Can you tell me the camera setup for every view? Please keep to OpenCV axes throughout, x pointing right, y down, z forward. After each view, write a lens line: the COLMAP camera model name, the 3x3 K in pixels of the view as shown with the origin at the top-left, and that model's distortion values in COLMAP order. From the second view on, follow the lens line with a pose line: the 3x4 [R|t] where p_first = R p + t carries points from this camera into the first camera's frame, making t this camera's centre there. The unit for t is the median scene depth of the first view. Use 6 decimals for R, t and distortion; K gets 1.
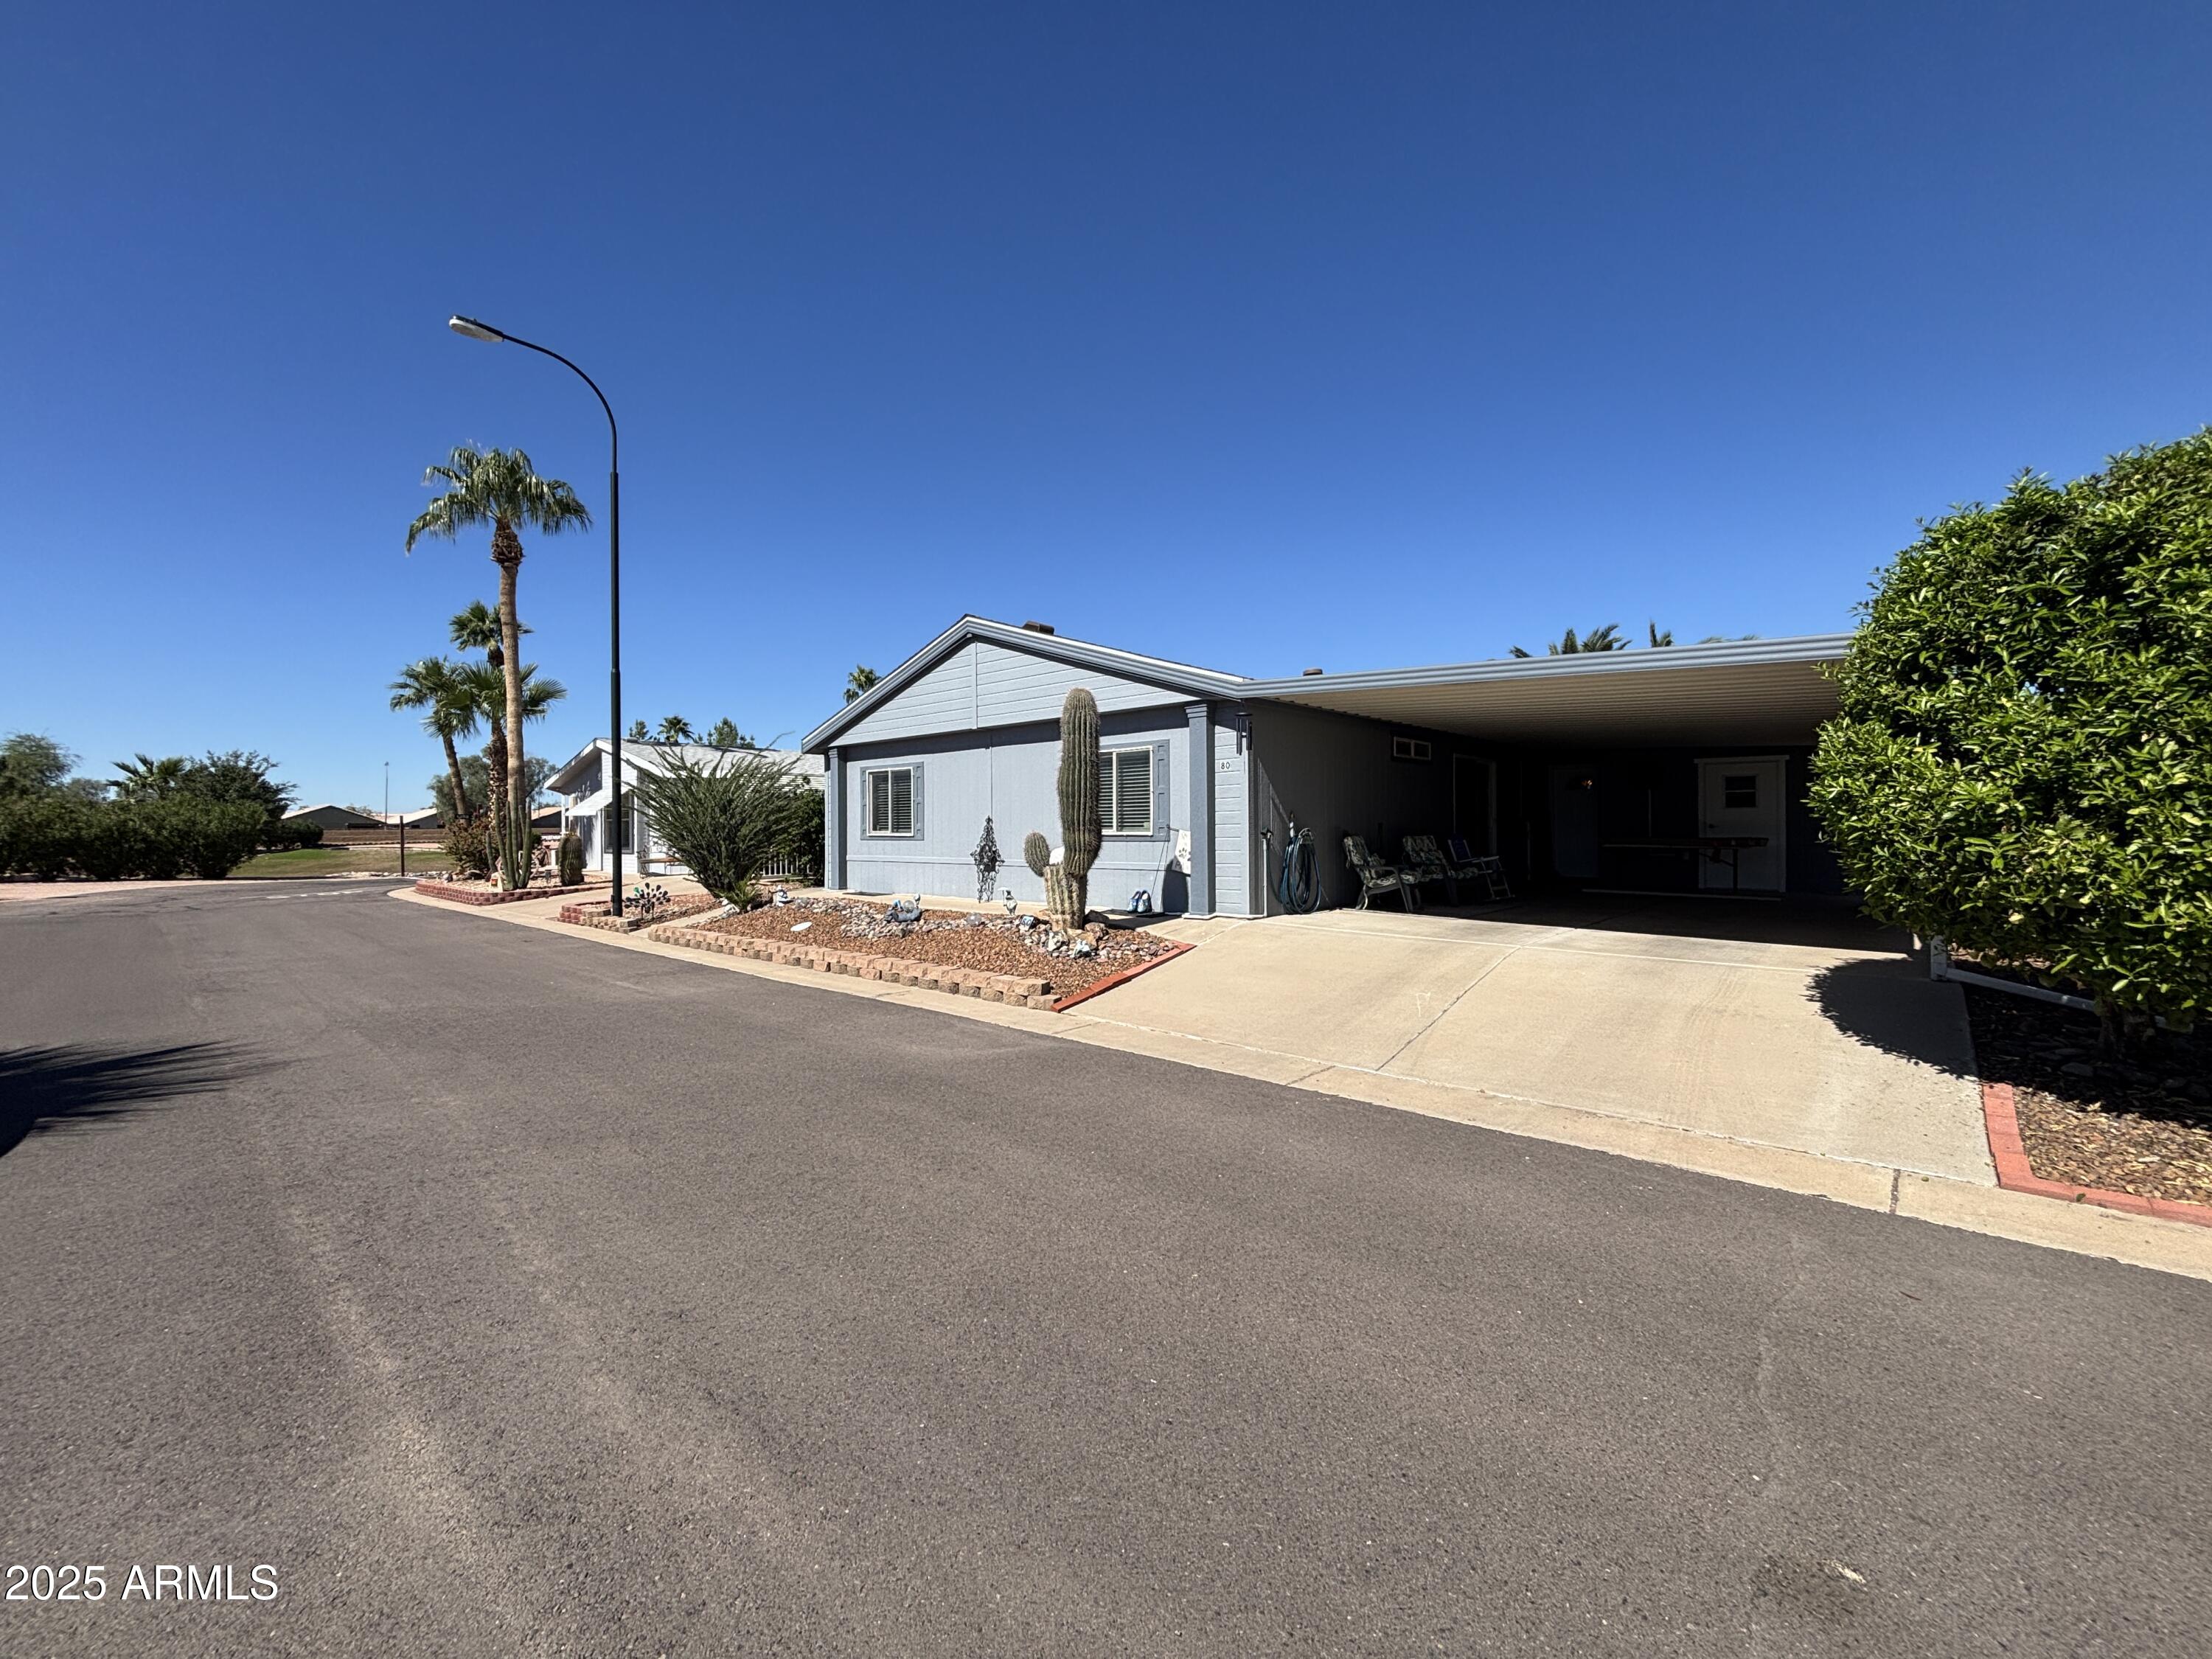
lens RADIAL K [[901.7, 0, 1101.4], [0, 901.7, 822.7], [0, 0, 1]] dist [-0.001293, -0.001597]
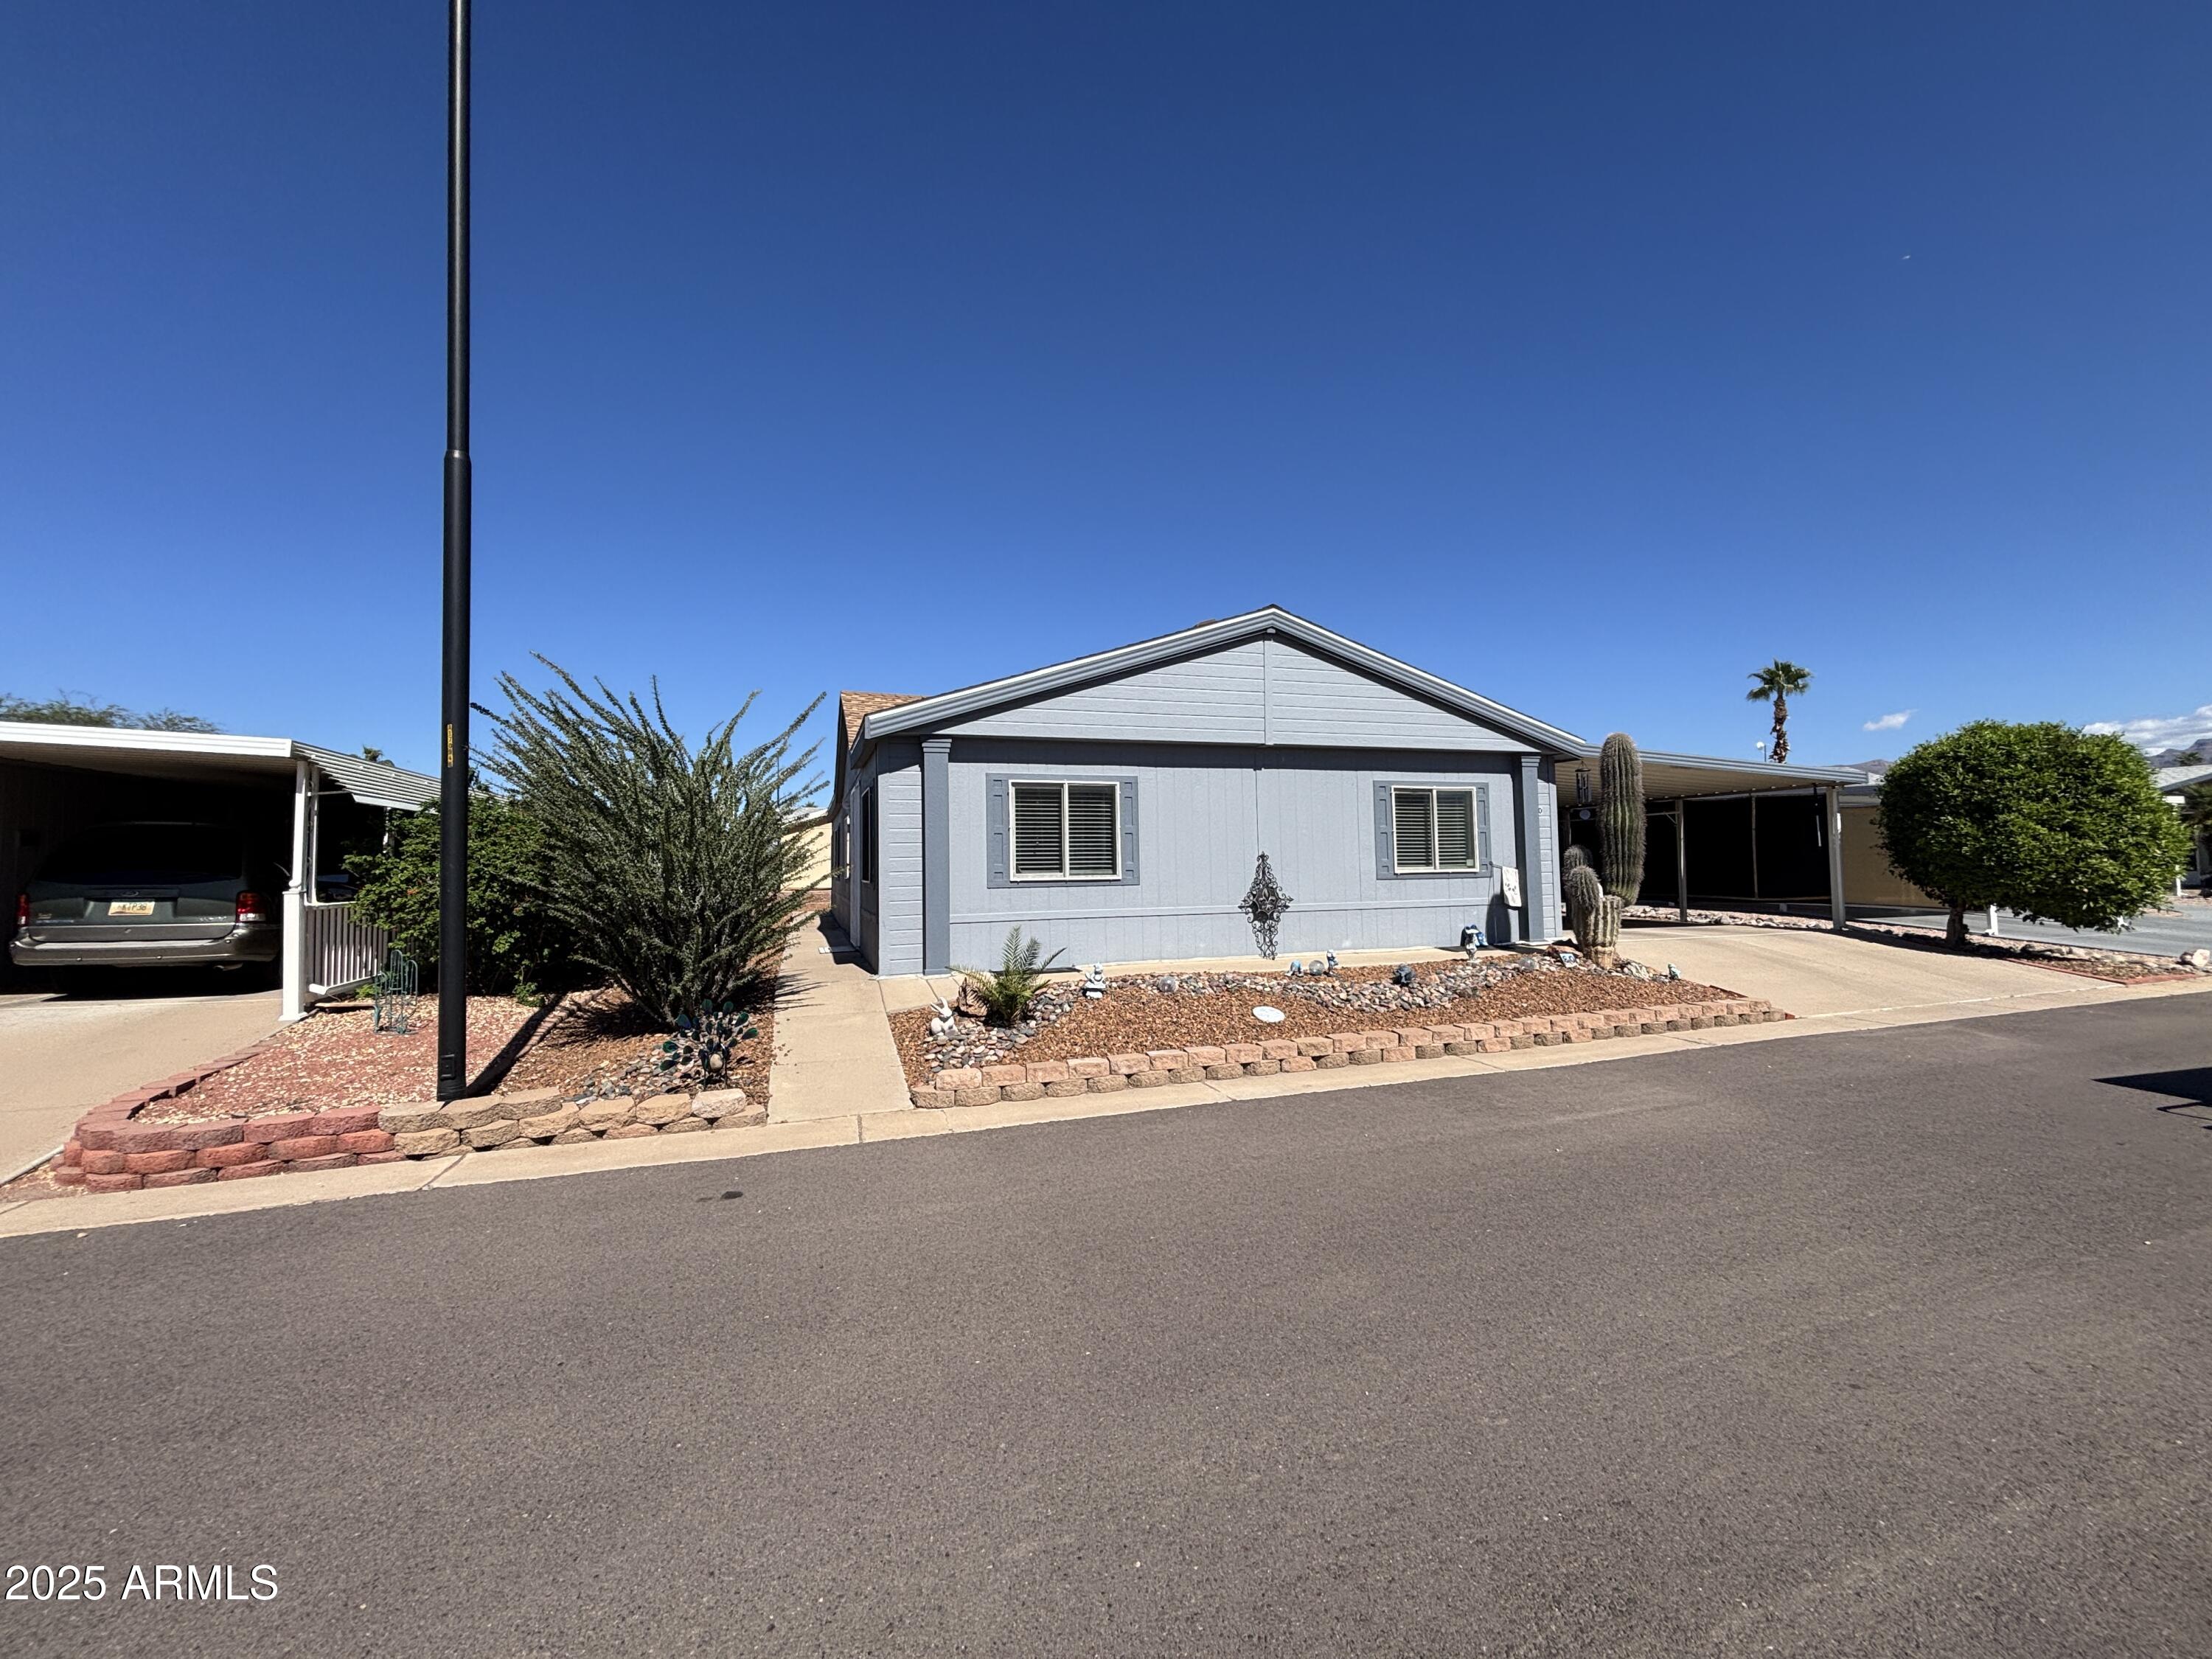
lens RADIAL K [[901.7, 0, 1087.2], [0, 901.7, 833.3], [0, 0, 1]] dist [-0.001293, -0.001597]
pose [[0.492193, 0.033406, 0.869845, -0.915479], [0.005591, 0.999121, -0.041534, 0.008661], [-0.870468, 0.025306, 0.491574, 0.734708]]
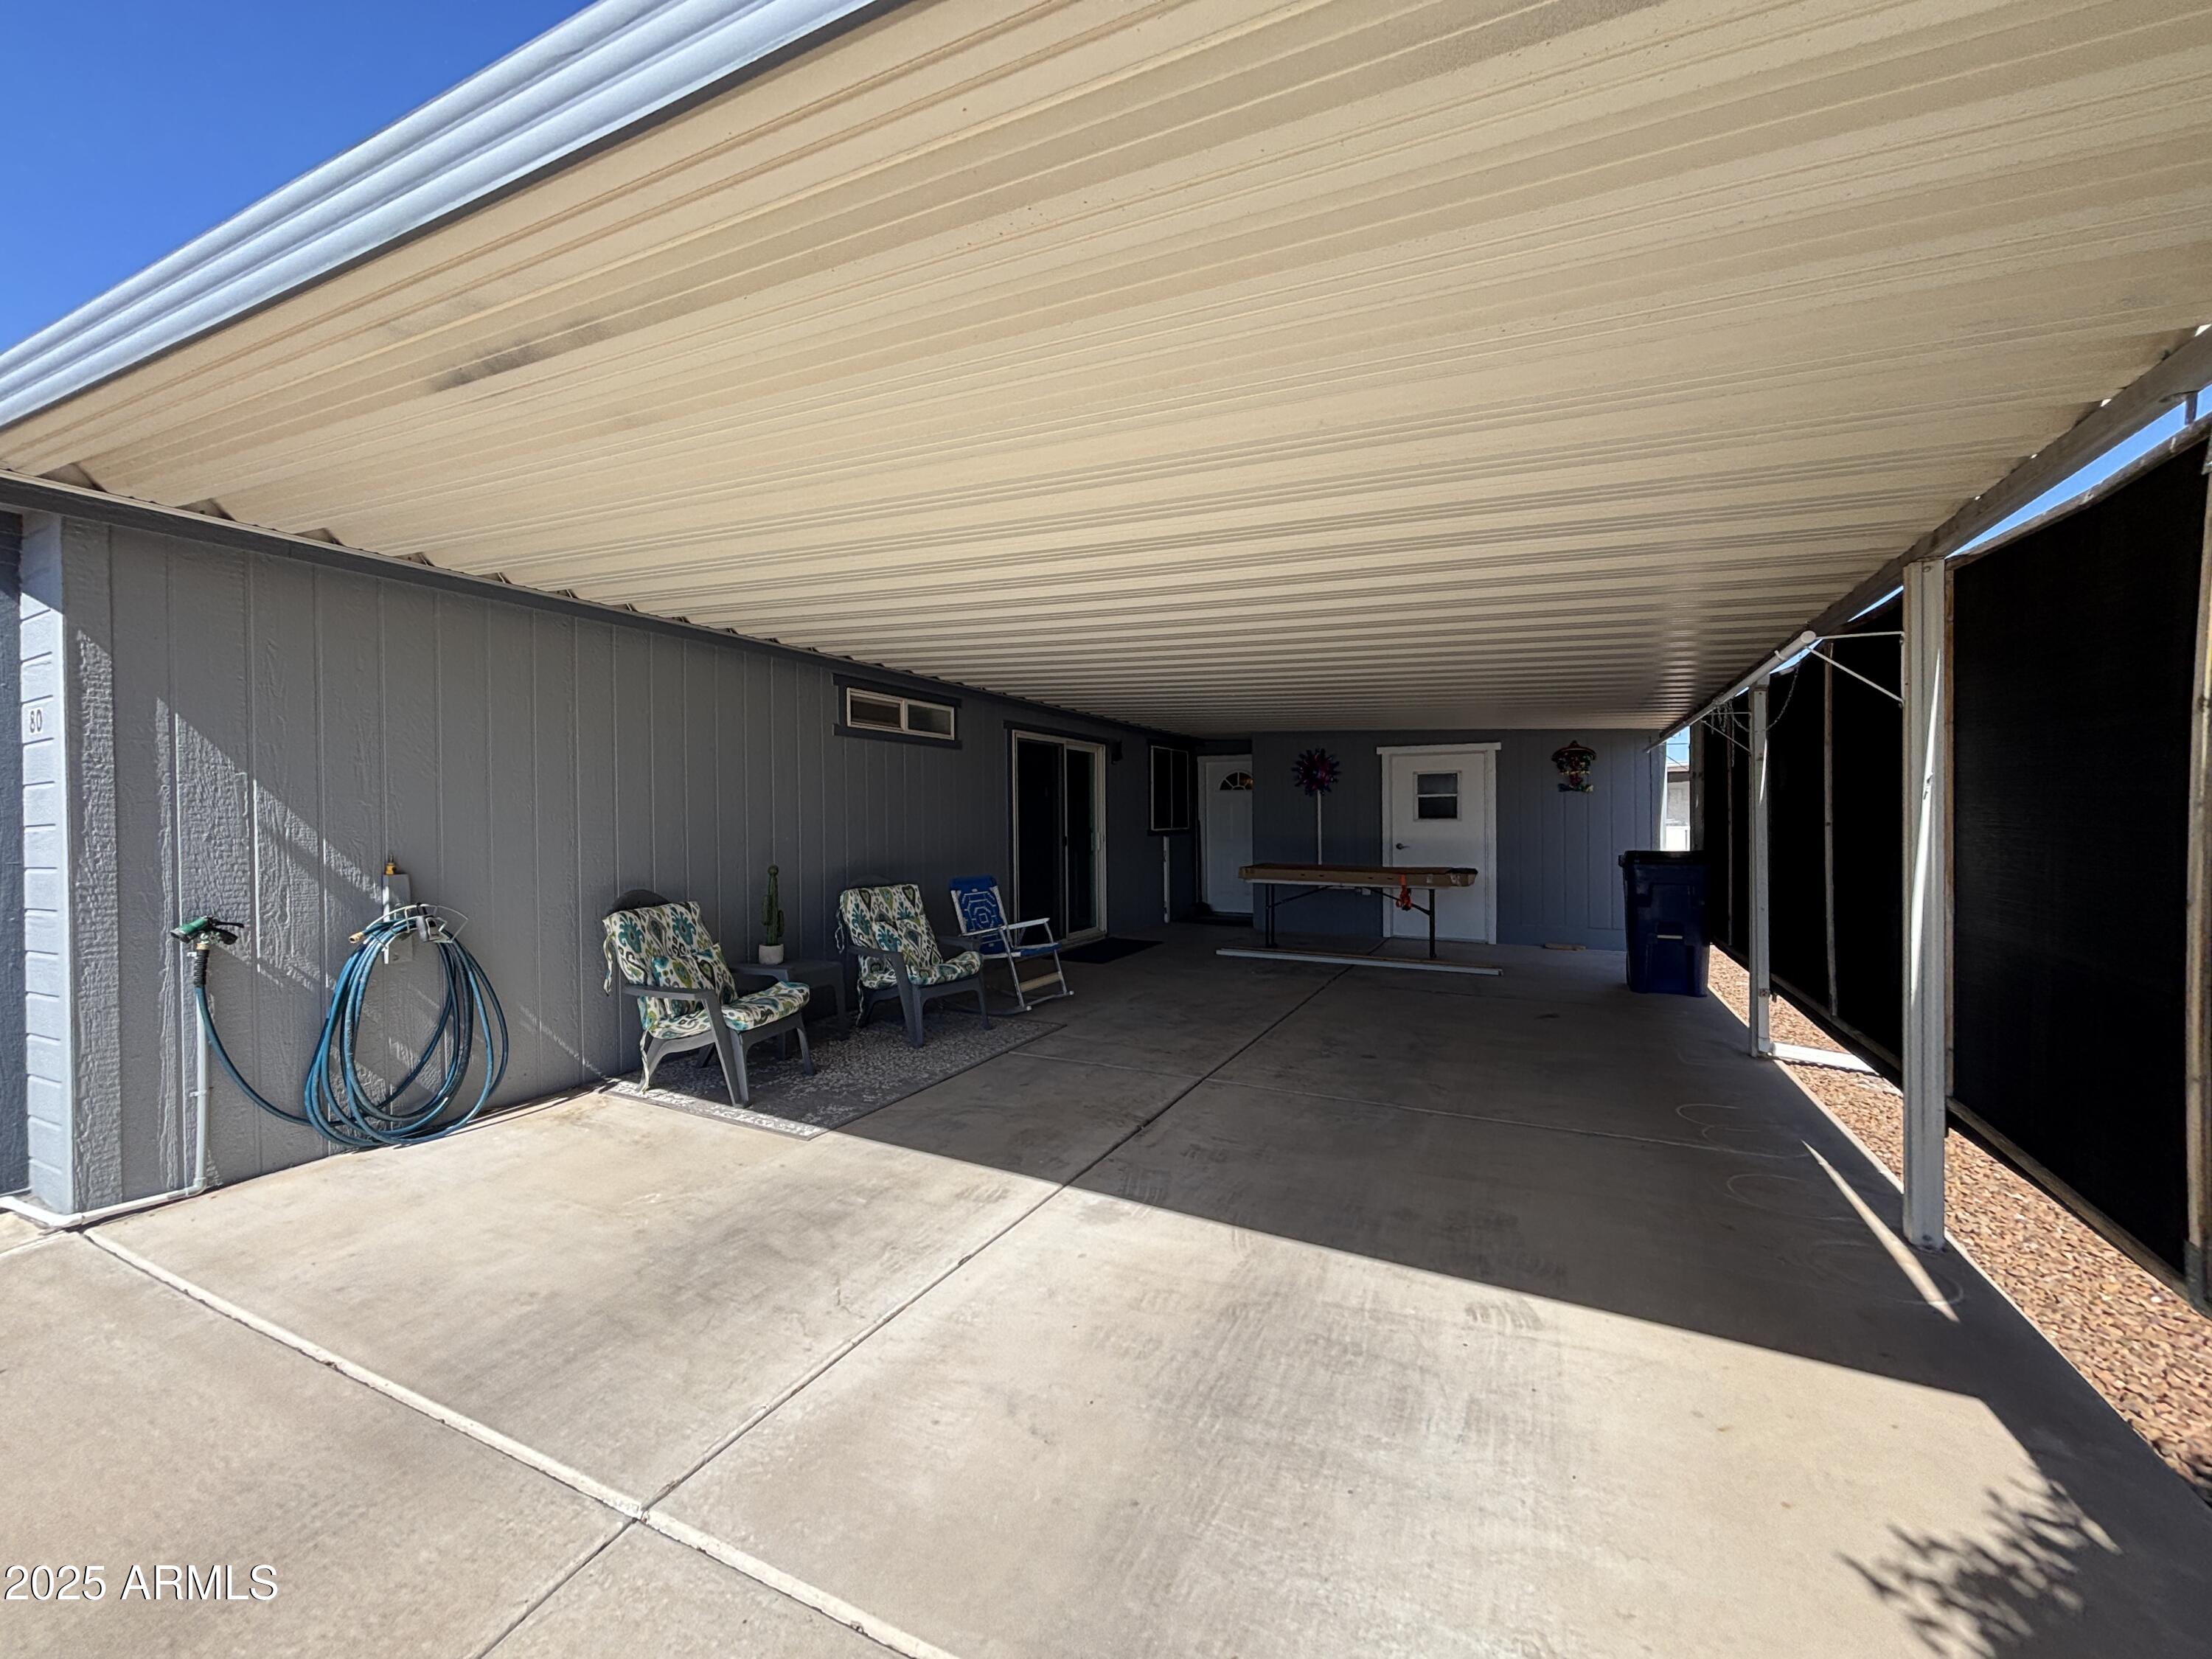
lens RADIAL K [[901.7, 0, 1097.9], [0, 901.7, 823.7], [0, 0, 1]] dist [-0.001293, -0.001597]
pose [[0.963572, -0.006445, 0.267372, 0.320361], [0.004536, 0.999960, 0.007758, -0.022588], [-0.267411, -0.006263, 0.963562, 0.470674]]
